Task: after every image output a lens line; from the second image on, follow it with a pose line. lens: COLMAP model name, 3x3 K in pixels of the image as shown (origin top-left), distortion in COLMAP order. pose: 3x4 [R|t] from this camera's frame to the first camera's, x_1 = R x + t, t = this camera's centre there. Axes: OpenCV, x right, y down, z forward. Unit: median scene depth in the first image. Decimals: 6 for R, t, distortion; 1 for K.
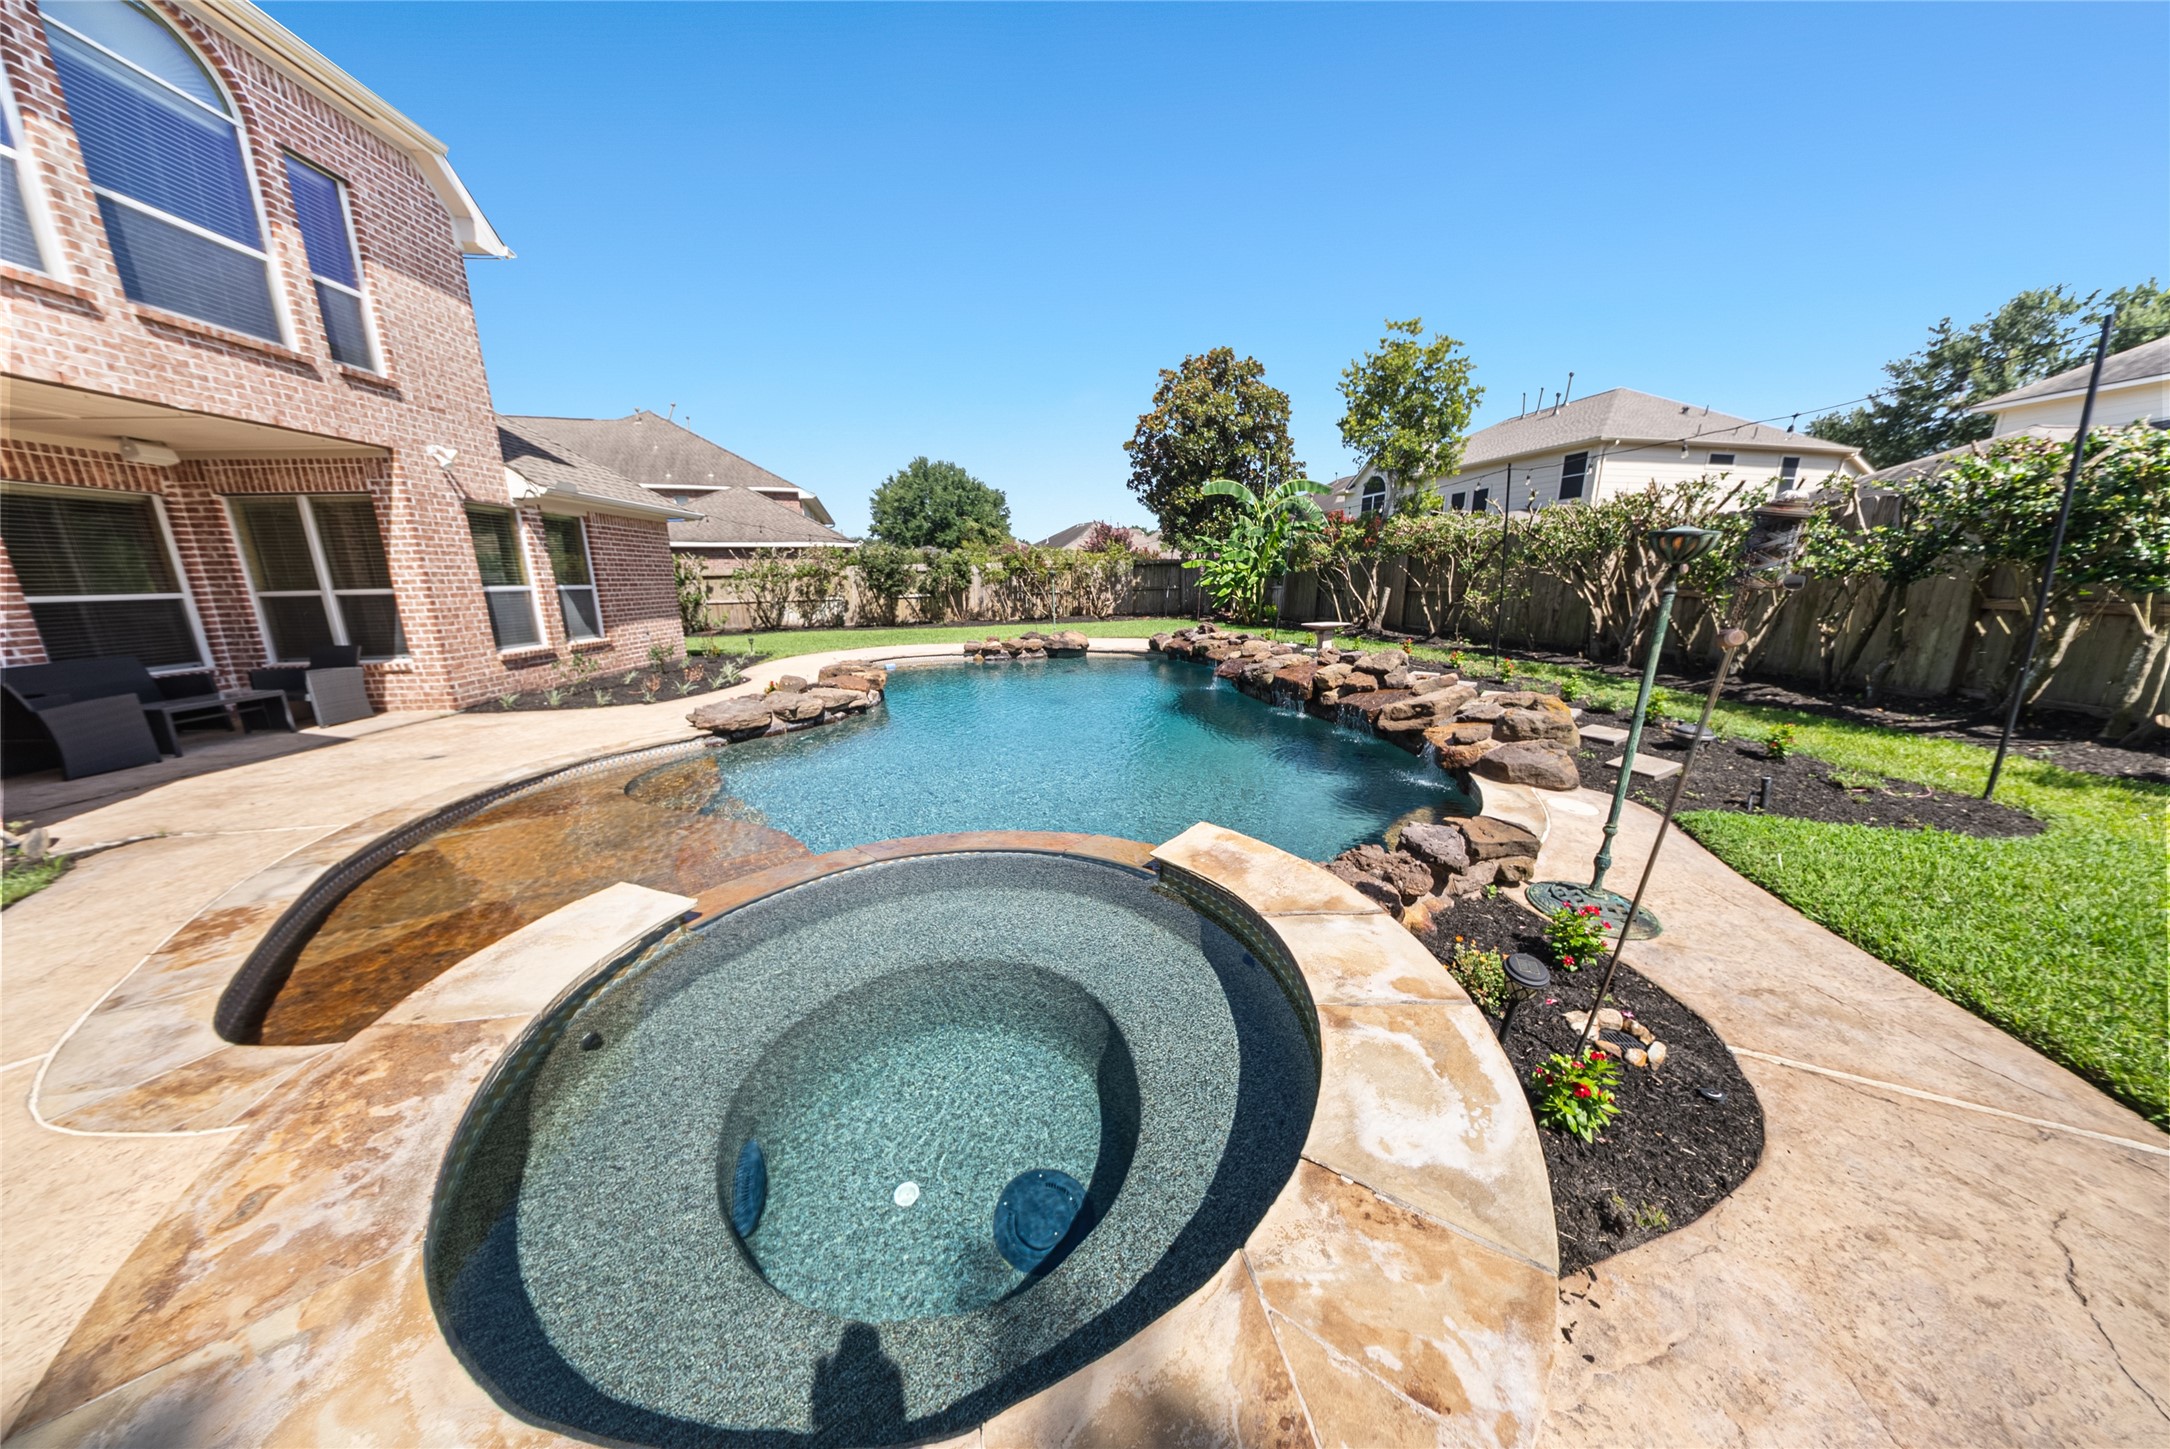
lens RADIAL K [[617.1, 0, 1089.5], [0, 617.1, 730.8], [0, 0, 1]] dist [-0.000231, -0.001607]
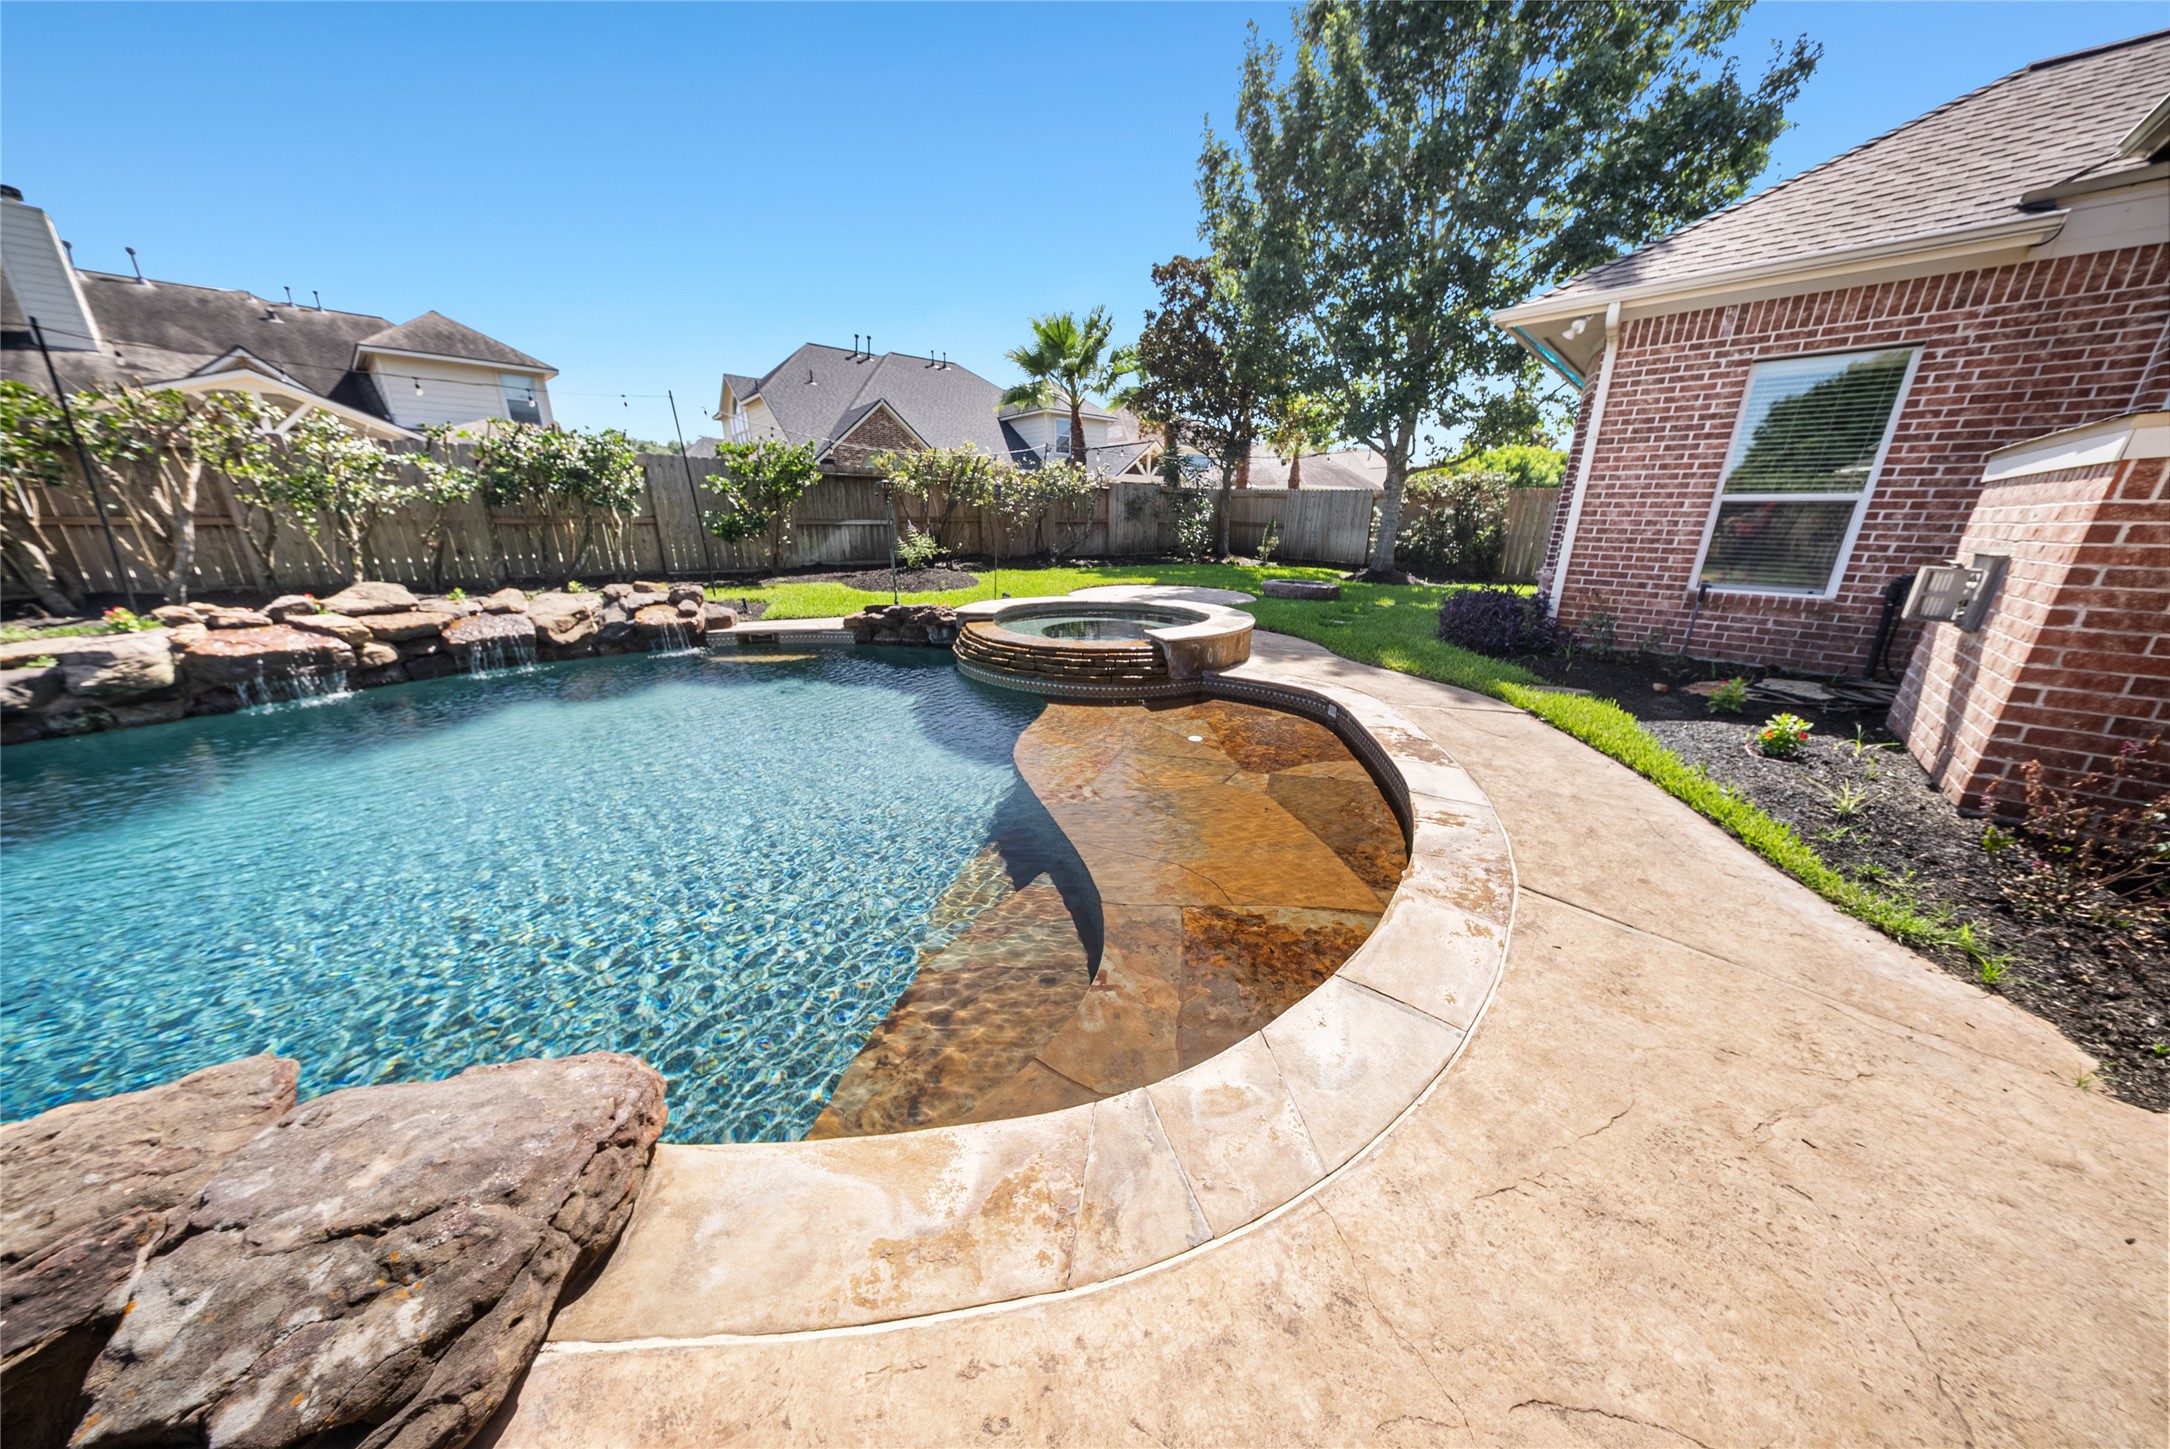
lens RADIAL K [[634.7, 0, 1085.0], [0, 634.7, 724.5], [0, 0, 1]] dist [0.000508, -0.001424]
pose [[-0.671865, -0.219261, 0.707476, -0.444521], [0.183099, 0.876366, 0.445486, -0.099626], [-0.717686, 0.428844, -0.548653, 0.515799]]
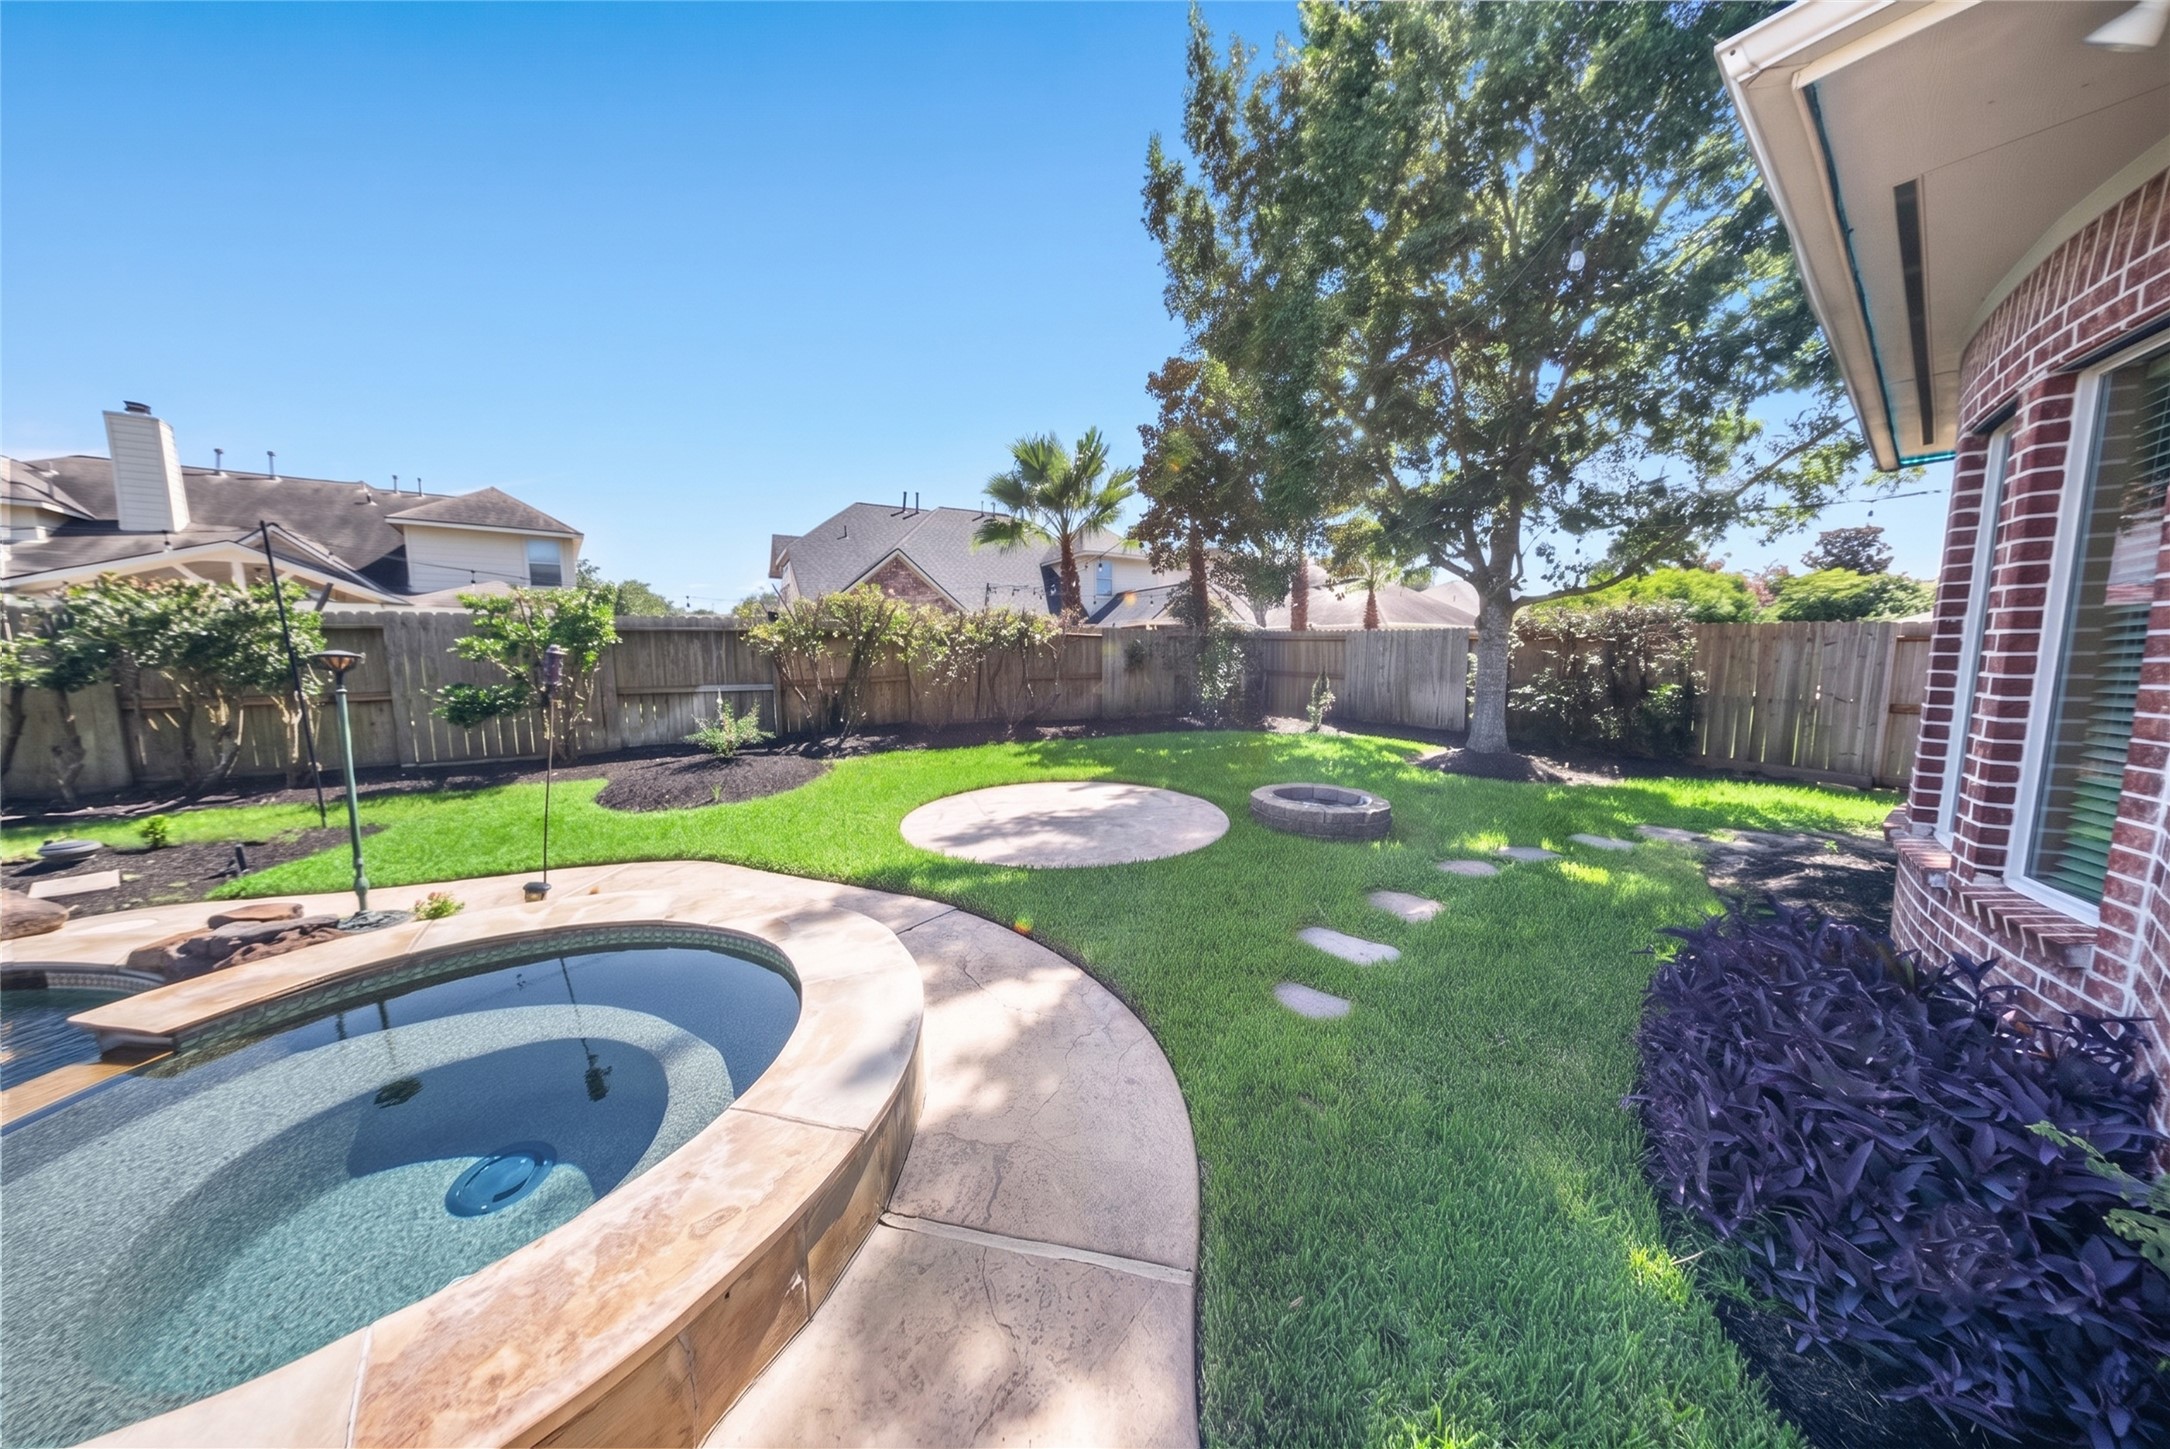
lens RADIAL K [[634.7, 0, 1085.0], [0, 634.7, 724.5], [0, 0, 1]] dist [0.000508, -0.001424]
pose [[-0.543827, -0.067886, 0.836447, -0.276226], [0.221140, 0.949902, 0.220871, -0.020112], [-0.809536, 0.305087, -0.501570, 0.081453]]
